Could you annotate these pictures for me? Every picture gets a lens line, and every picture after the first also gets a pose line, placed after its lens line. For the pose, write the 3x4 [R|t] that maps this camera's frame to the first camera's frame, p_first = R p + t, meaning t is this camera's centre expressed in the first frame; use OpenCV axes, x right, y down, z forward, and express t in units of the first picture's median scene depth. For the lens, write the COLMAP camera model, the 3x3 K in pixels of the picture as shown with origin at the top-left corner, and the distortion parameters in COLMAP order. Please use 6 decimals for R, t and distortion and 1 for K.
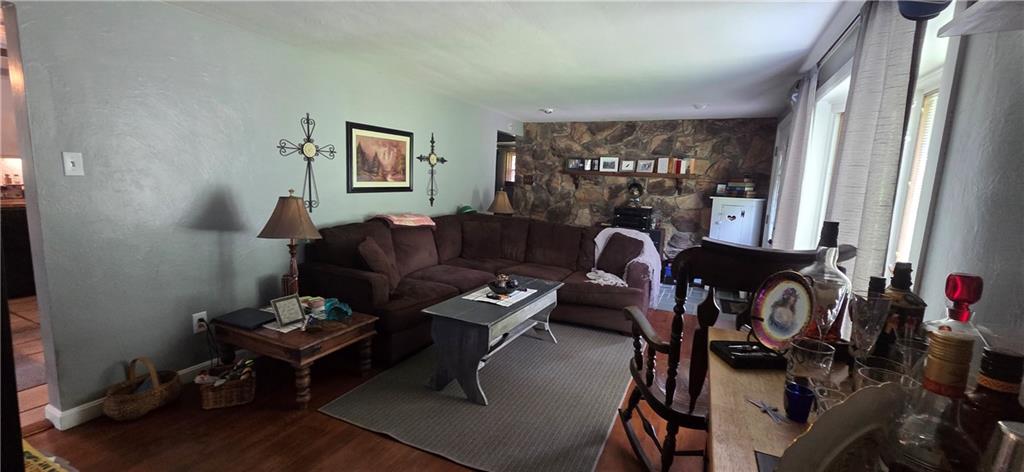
lens RADIAL K [[420.2, 0, 511.2], [0, 420.2, 233.3], [0, 0, 1]] dist [0.007281, 0.000001]
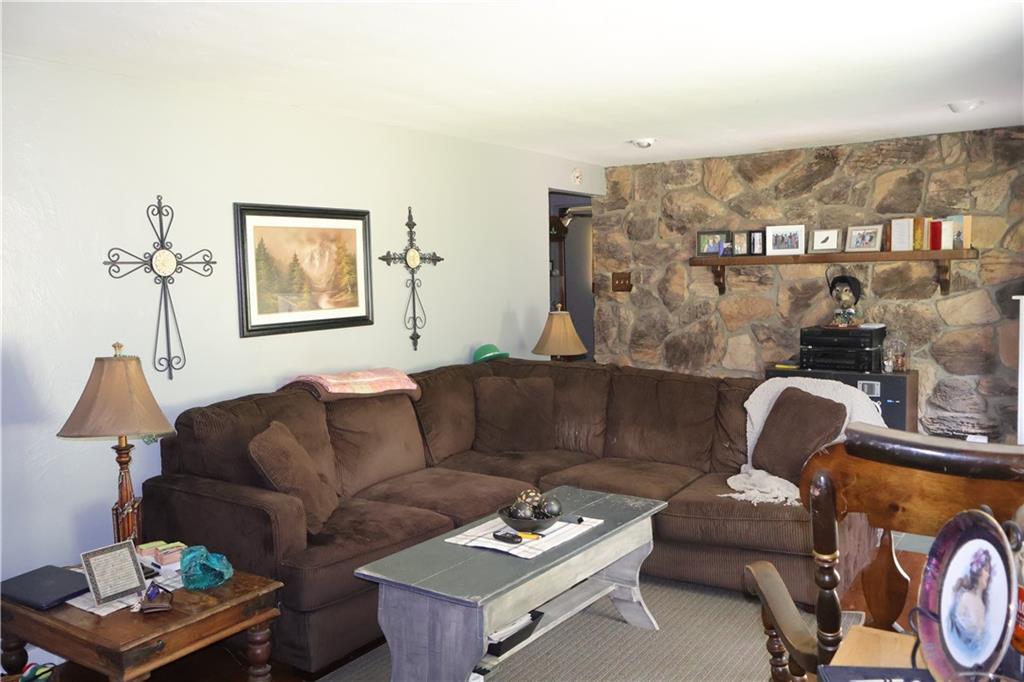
lens RADIAL K [[848.2, 0, 512.8], [0, 848.2, 341.4], [0, 0, 1]] dist [-0.001891, -0.005715]
pose [[0.985333, -0.053722, -0.161967, 0.114942], [0.045892, 0.997607, -0.051707, -0.021070], [0.164357, 0.043516, 0.985441, 0.015314]]
